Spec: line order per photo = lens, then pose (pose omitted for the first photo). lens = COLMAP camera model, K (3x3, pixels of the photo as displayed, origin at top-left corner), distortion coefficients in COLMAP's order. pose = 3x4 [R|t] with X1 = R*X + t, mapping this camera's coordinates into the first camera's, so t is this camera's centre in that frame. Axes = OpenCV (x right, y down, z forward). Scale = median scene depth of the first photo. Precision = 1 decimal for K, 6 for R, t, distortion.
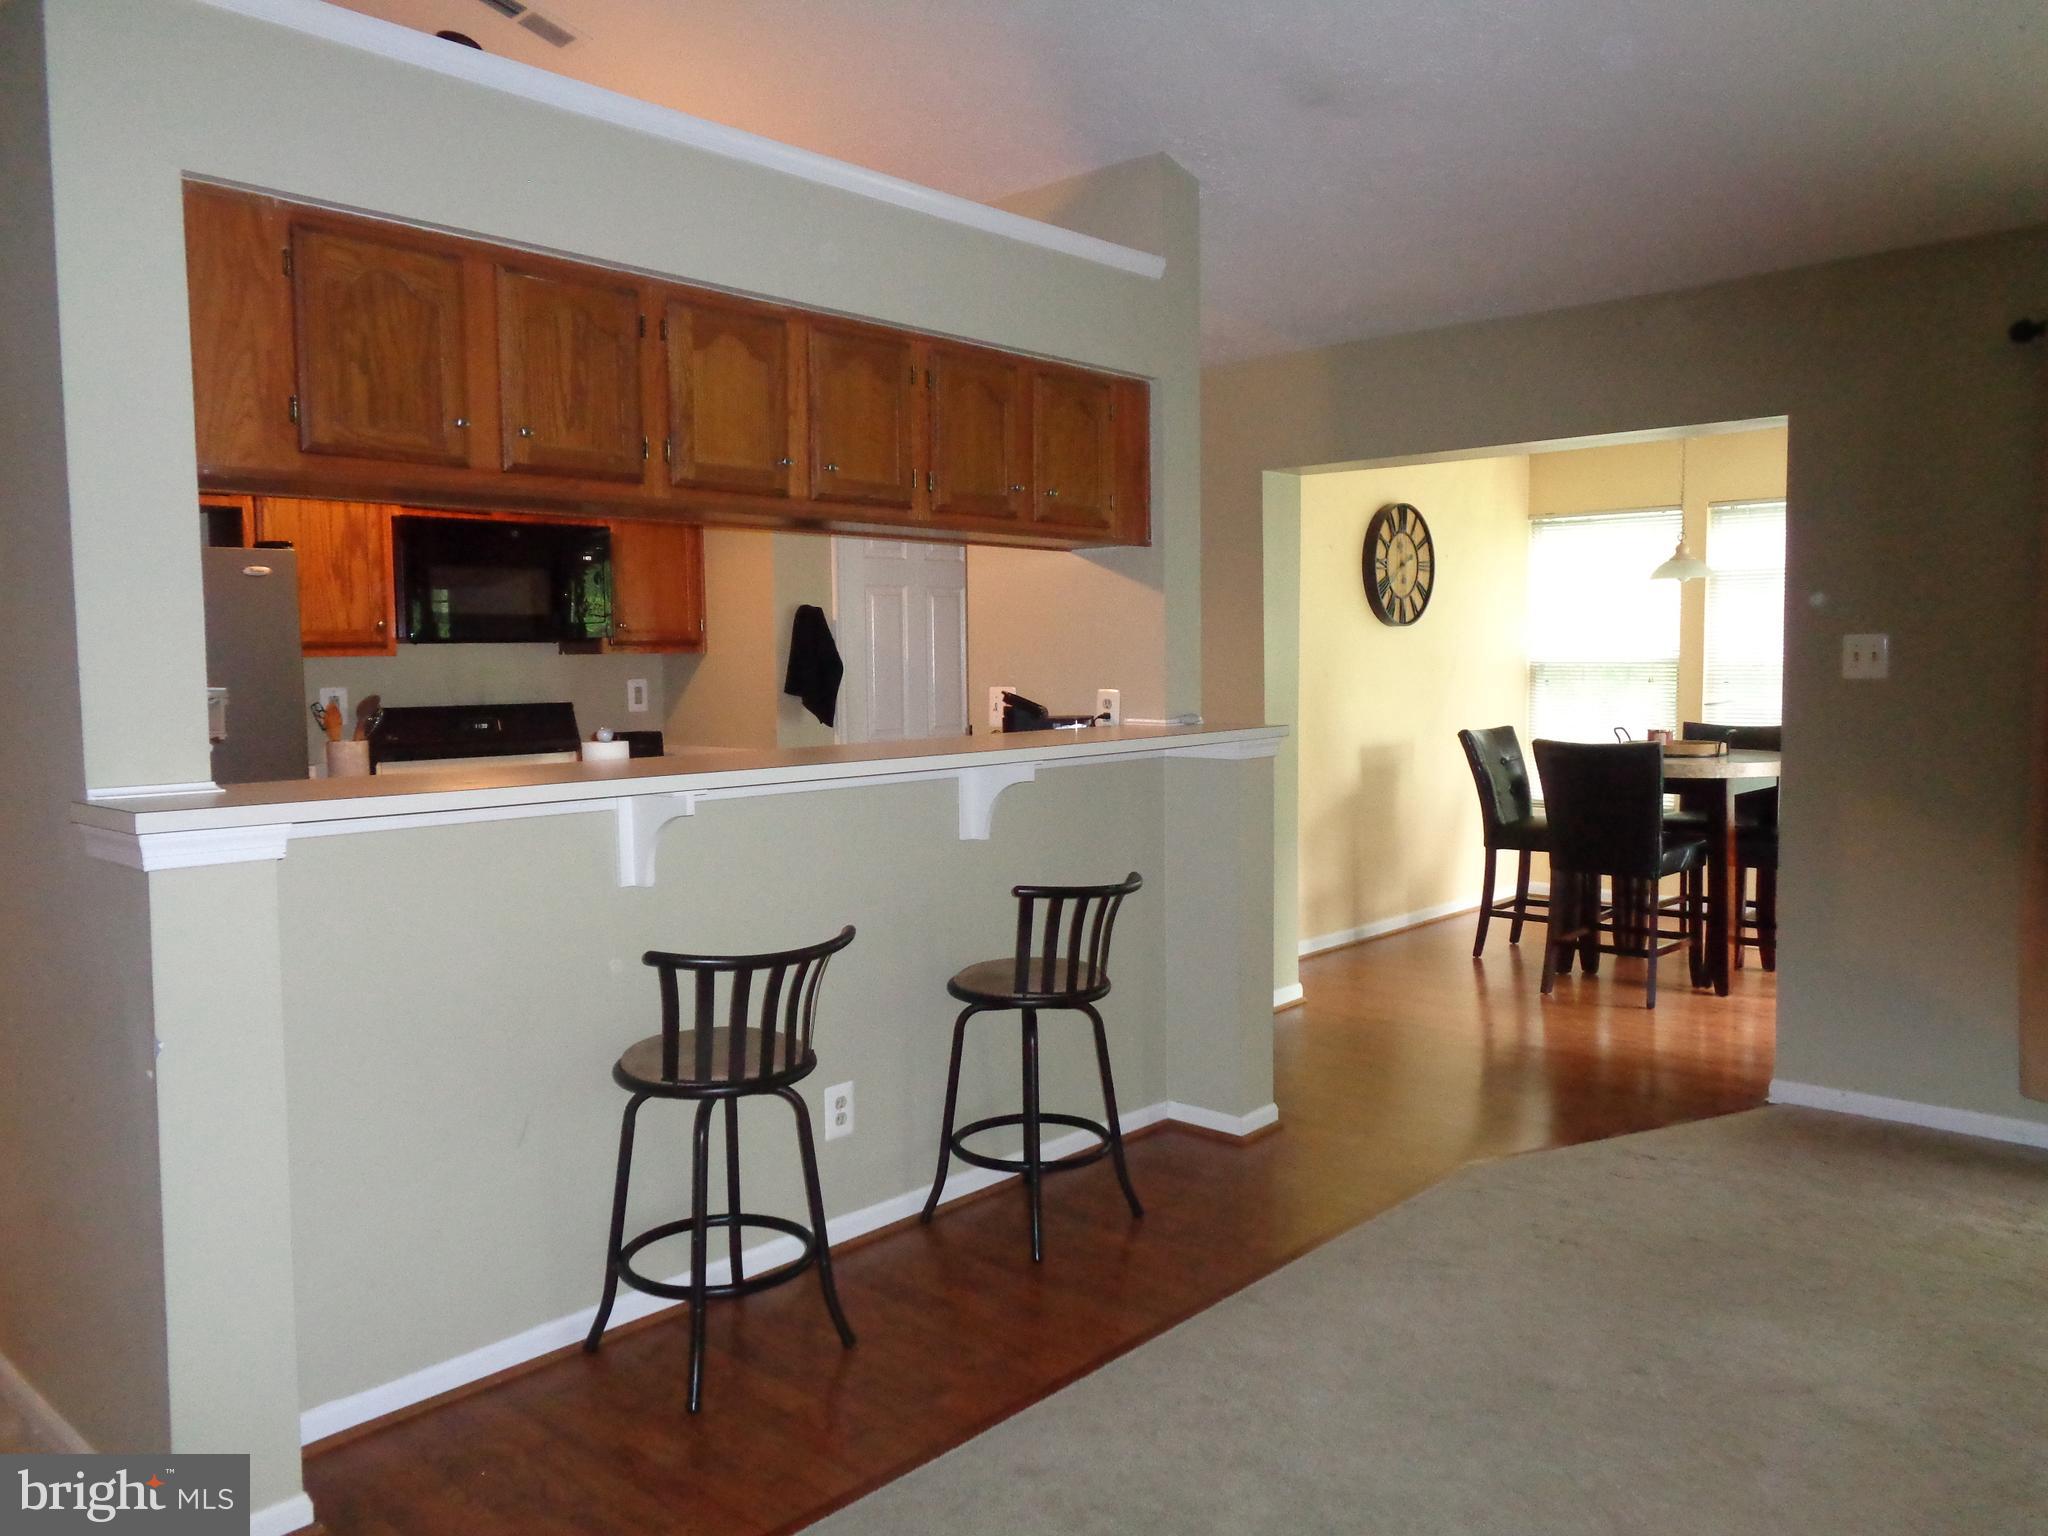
lens RADIAL K [[1545.5, 0, 1024.0], [0, 1545.5, 768.0], [0, 0, 1]] dist [0.032162, -0.007719]
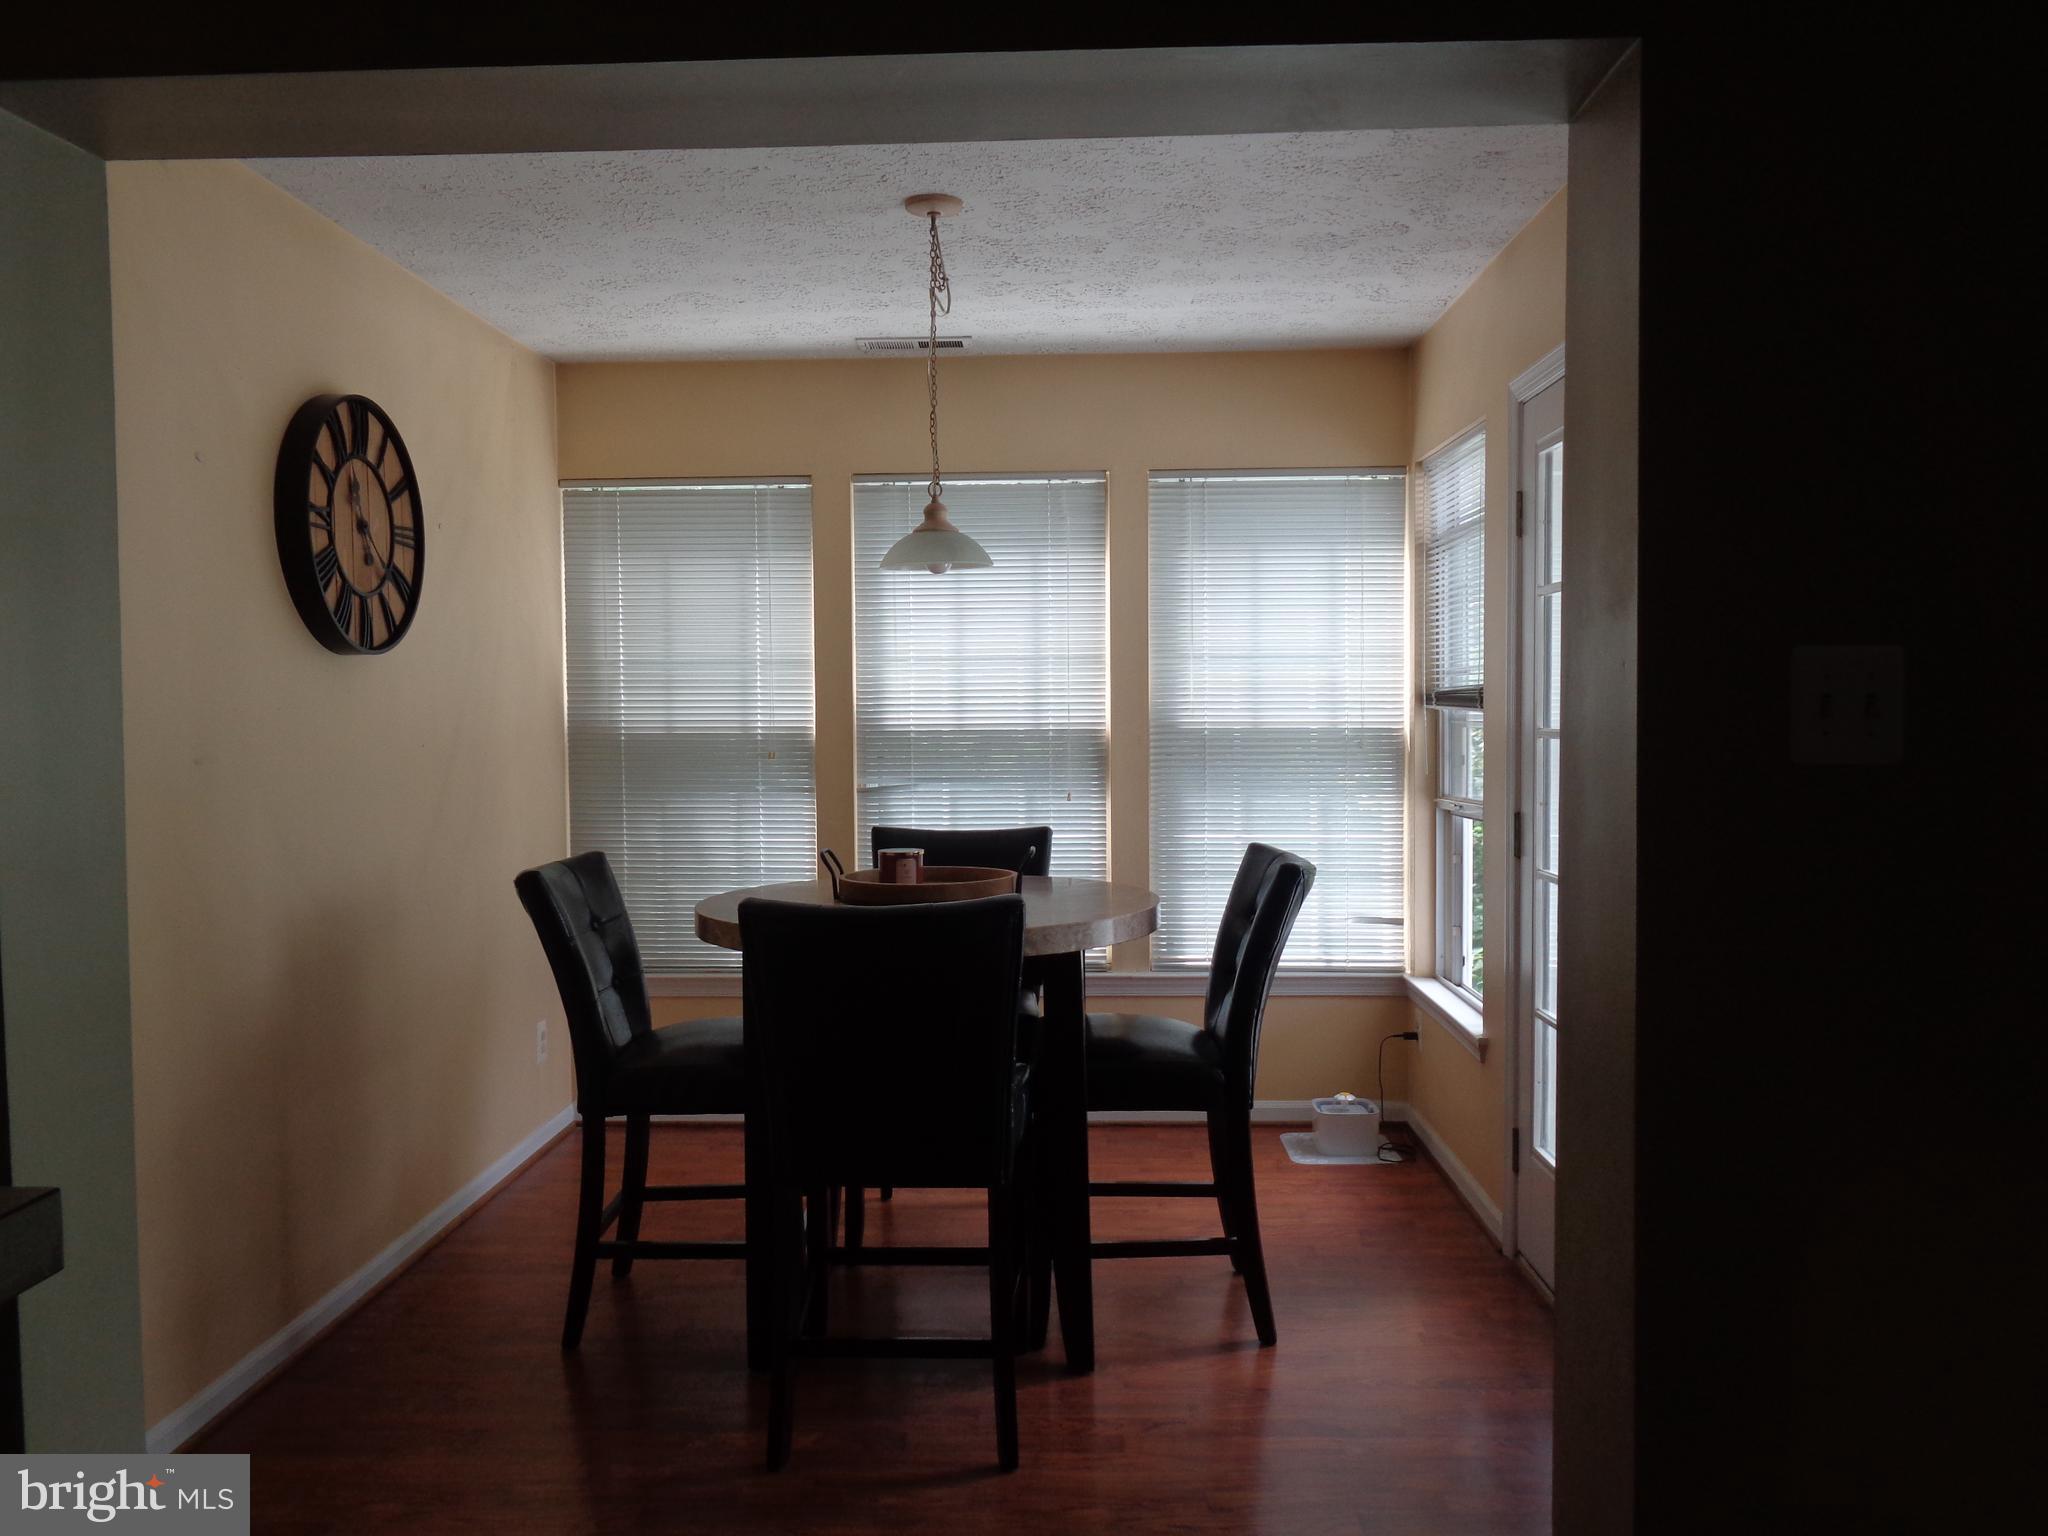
lens RADIAL K [[1545.5, 0, 1024.0], [0, 1545.5, 768.0], [0, 0, 1]] dist [0.032162, -0.007719]
pose [[0.767463, -0.025984, 0.640567, 0.090689], [0.052384, 0.998379, -0.022263, -0.034790], [-0.638950, 0.050641, 0.767579, 0.501932]]
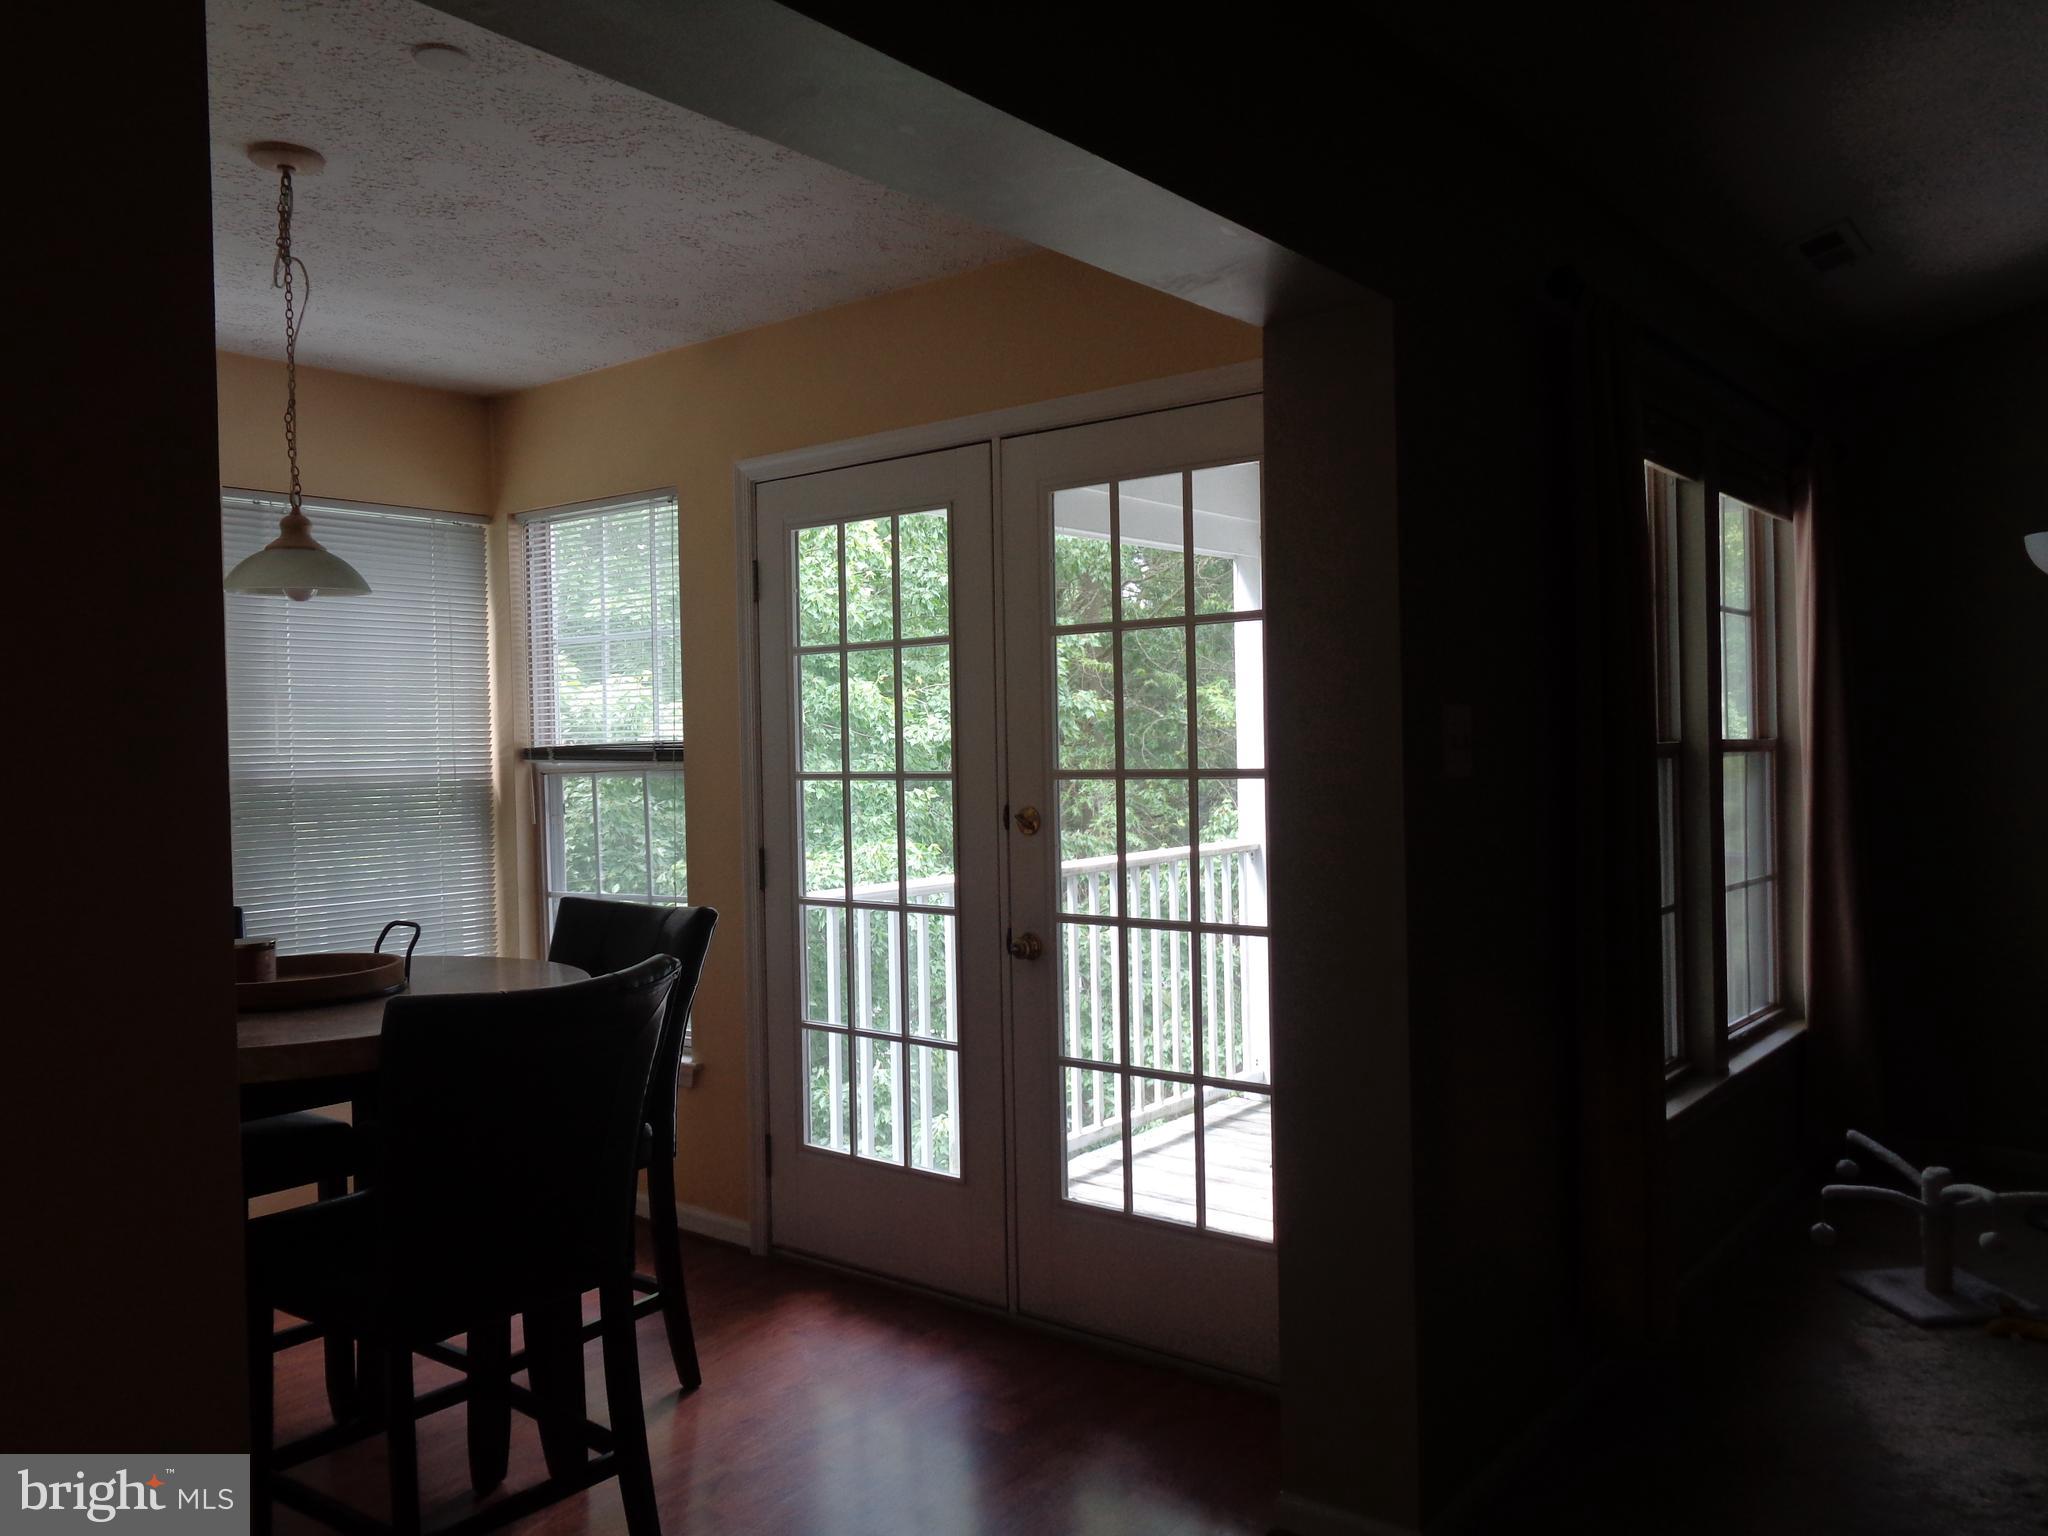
lens RADIAL K [[1545.5, 0, 1024.0], [0, 1545.5, 768.0], [0, 0, 1]] dist [0.032162, -0.007719]
pose [[-0.042976, -0.011940, 0.999005, -0.024273], [0.097692, 0.995086, 0.016096, -0.051799], [-0.994288, 0.098287, -0.041598, 0.711060]]
